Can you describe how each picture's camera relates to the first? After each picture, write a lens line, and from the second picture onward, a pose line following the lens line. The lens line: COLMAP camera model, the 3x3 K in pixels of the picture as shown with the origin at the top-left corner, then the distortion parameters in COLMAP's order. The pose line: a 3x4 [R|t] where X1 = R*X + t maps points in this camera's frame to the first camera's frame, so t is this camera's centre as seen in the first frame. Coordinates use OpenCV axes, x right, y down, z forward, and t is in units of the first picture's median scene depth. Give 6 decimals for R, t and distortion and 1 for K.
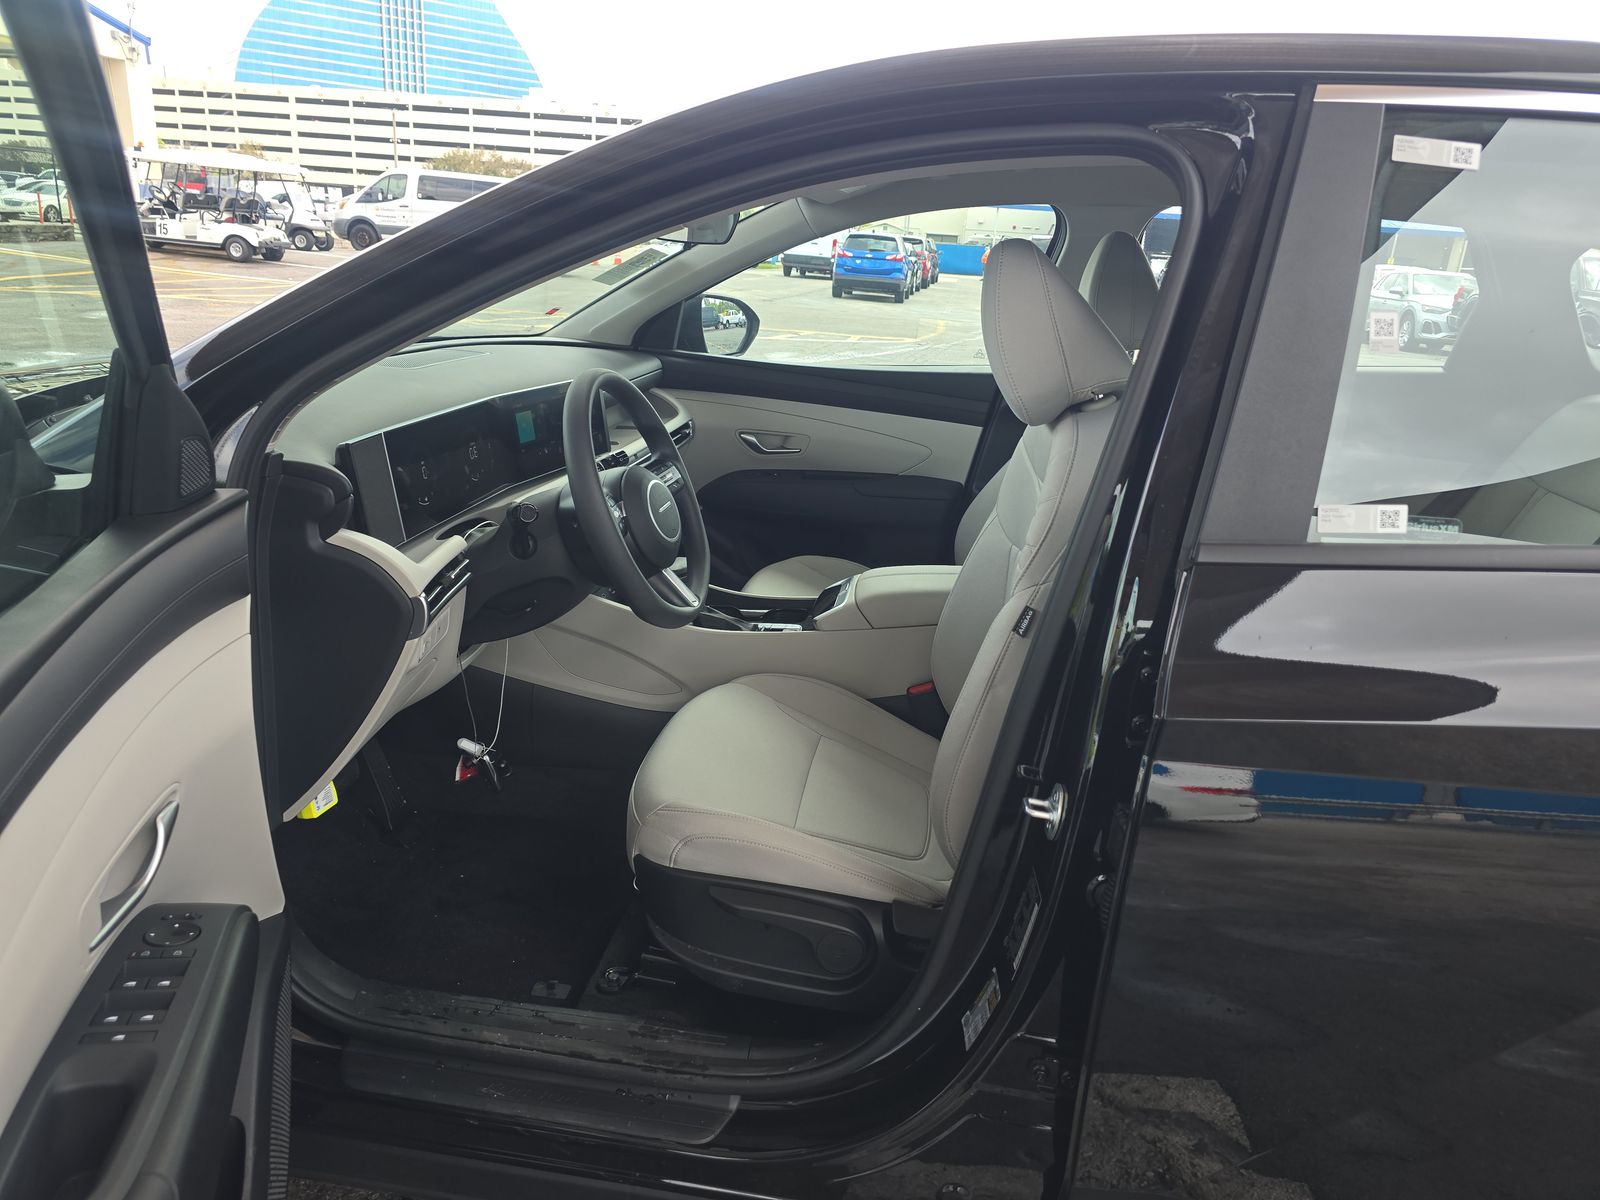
lens RADIAL K [[1103.1, 0, 798.7], [0, 1103.1, 604.6], [0, 0, 1]] dist [0.045036, -0.031916]
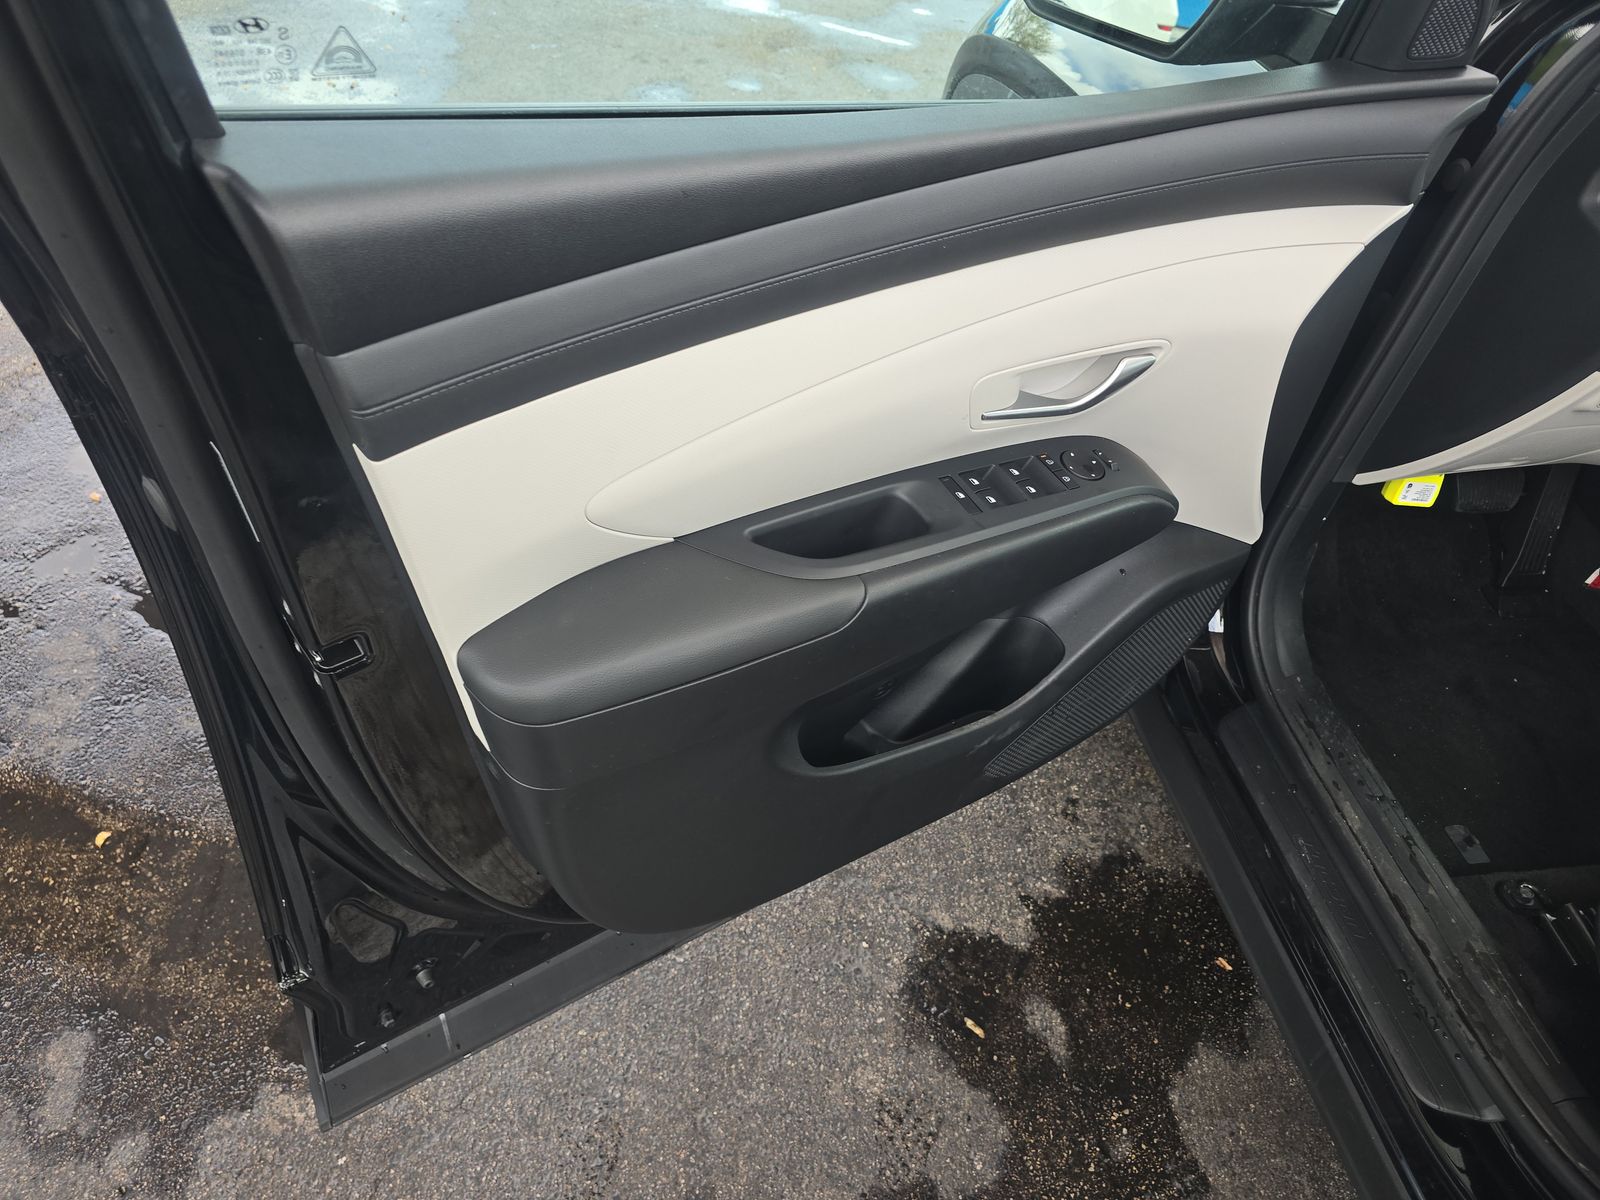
lens RADIAL K [[1103.1, 0, 799.6], [0, 1103.1, 597.8], [0, 0, 1]] dist [0.045036, -0.031916]
pose [[0.296189, 0.639072, -0.709831, 0.118116], [-0.392091, 0.759025, 0.519756, -0.032464], [0.870940, 0.124372, 0.475389, 0.175654]]
